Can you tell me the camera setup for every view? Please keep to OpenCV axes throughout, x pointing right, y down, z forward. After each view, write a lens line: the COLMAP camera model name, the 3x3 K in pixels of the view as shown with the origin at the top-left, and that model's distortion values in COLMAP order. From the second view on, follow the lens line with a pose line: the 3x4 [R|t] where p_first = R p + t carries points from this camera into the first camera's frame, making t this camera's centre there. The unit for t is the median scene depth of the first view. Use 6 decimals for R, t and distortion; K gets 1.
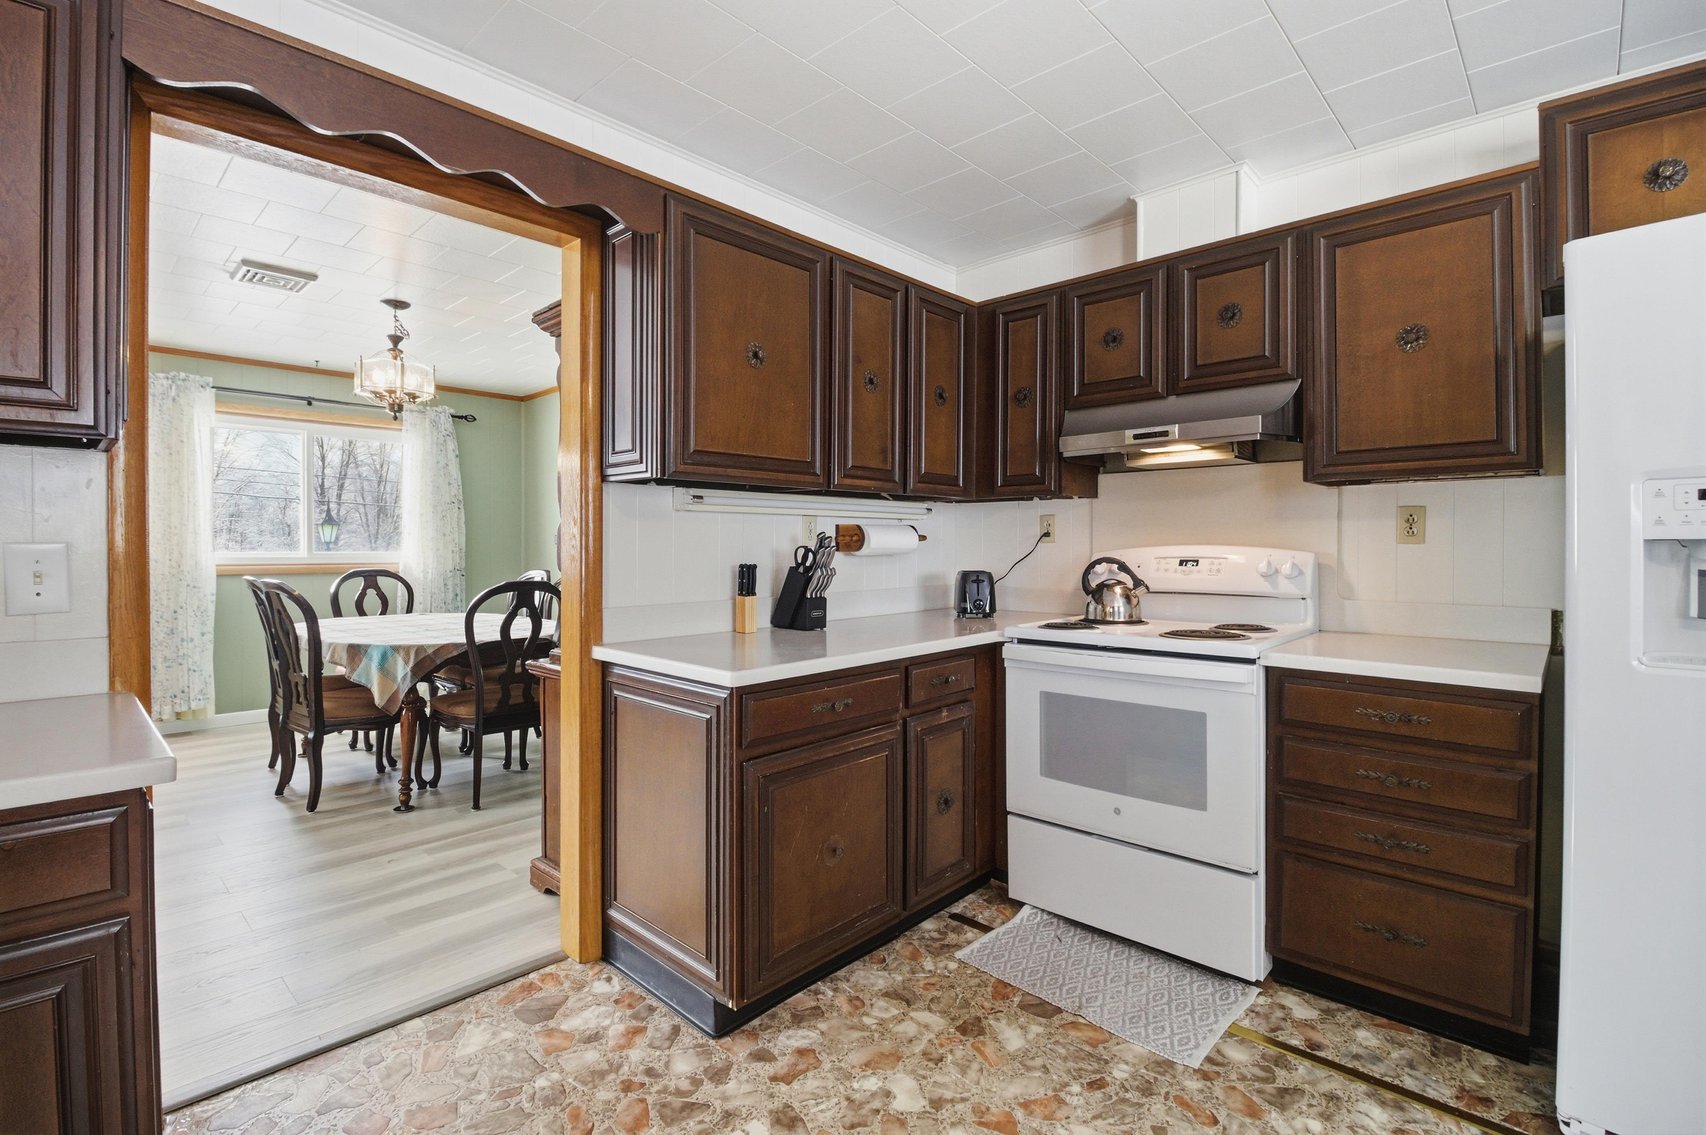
lens RADIAL K [[781.8, 0, 848.1], [0, 781.8, 552.6], [0, 0, 1]] dist [-0.003295, -0.010377]
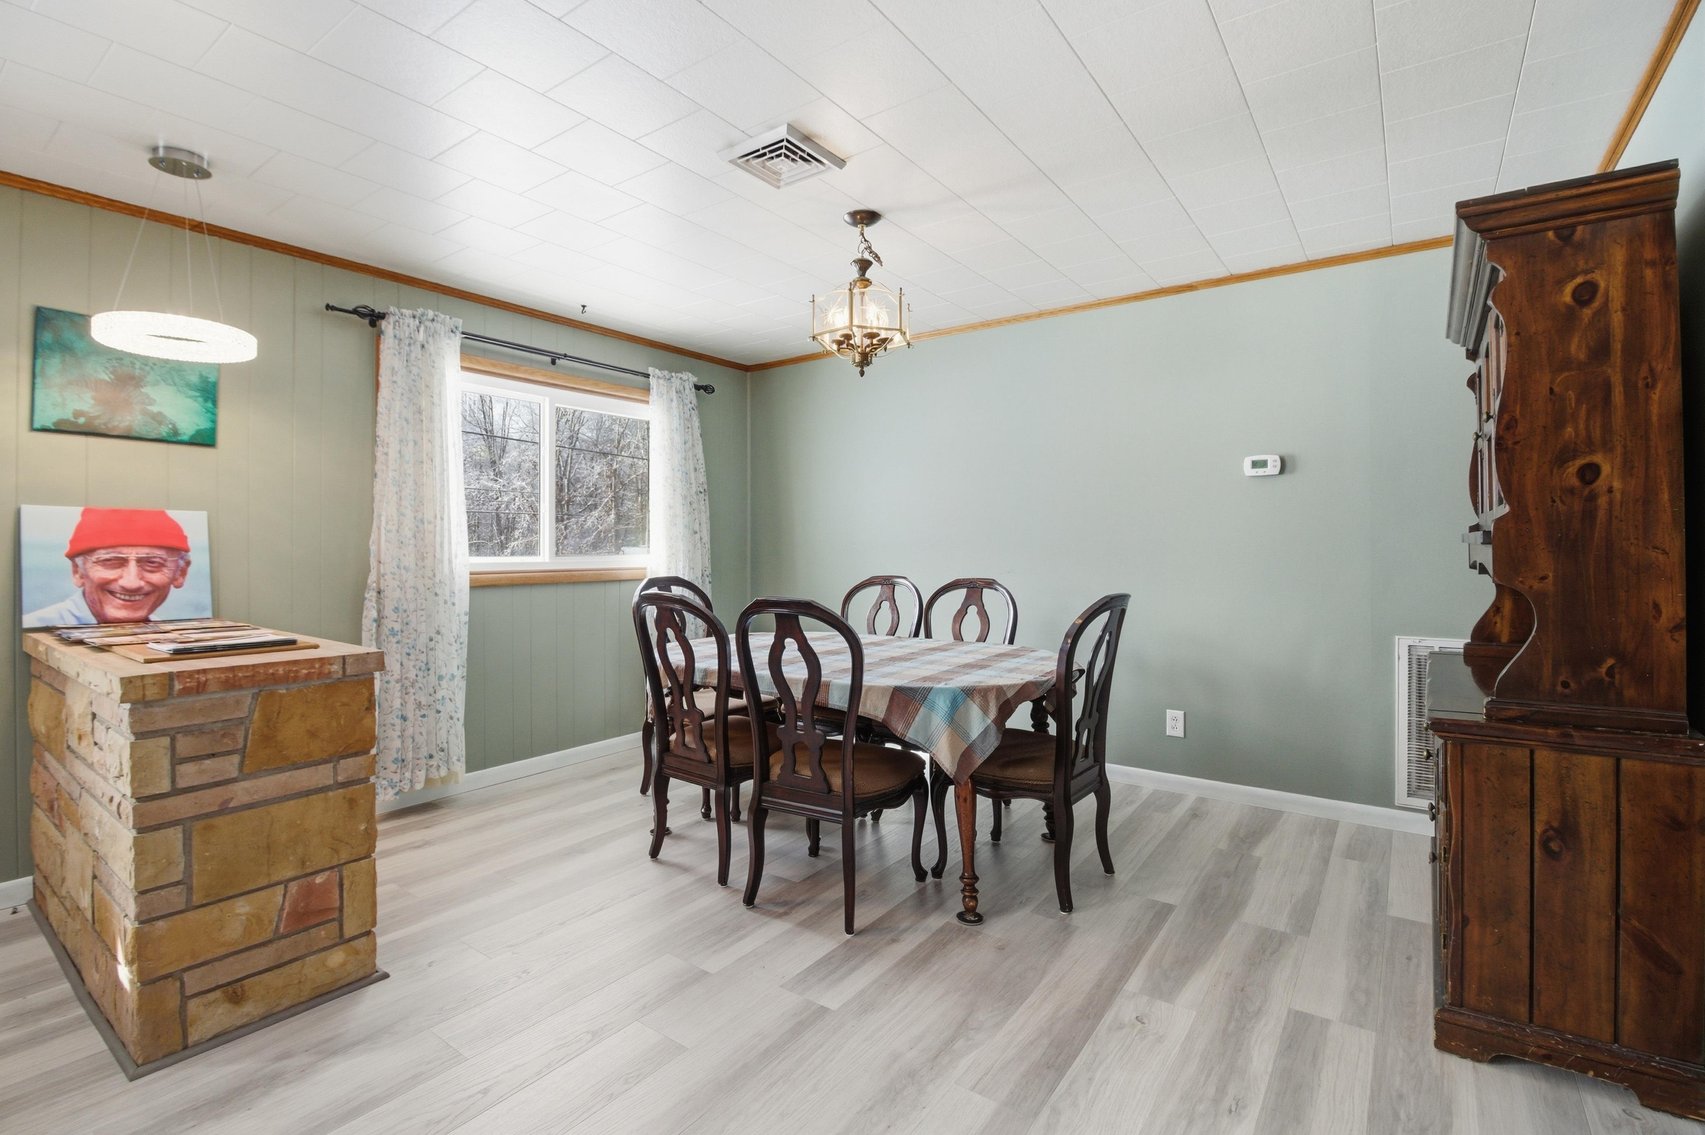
lens RADIAL K [[791.2, 0, 846.6], [0, 791.2, 535.1], [0, 0, 1]] dist [-0.001489, -0.011191]
pose [[0.992705, -0.000525, 0.120569, -0.685779], [0.003404, 0.999714, -0.023672, -0.001305], [-0.120523, 0.023910, 0.992423, 0.266455]]
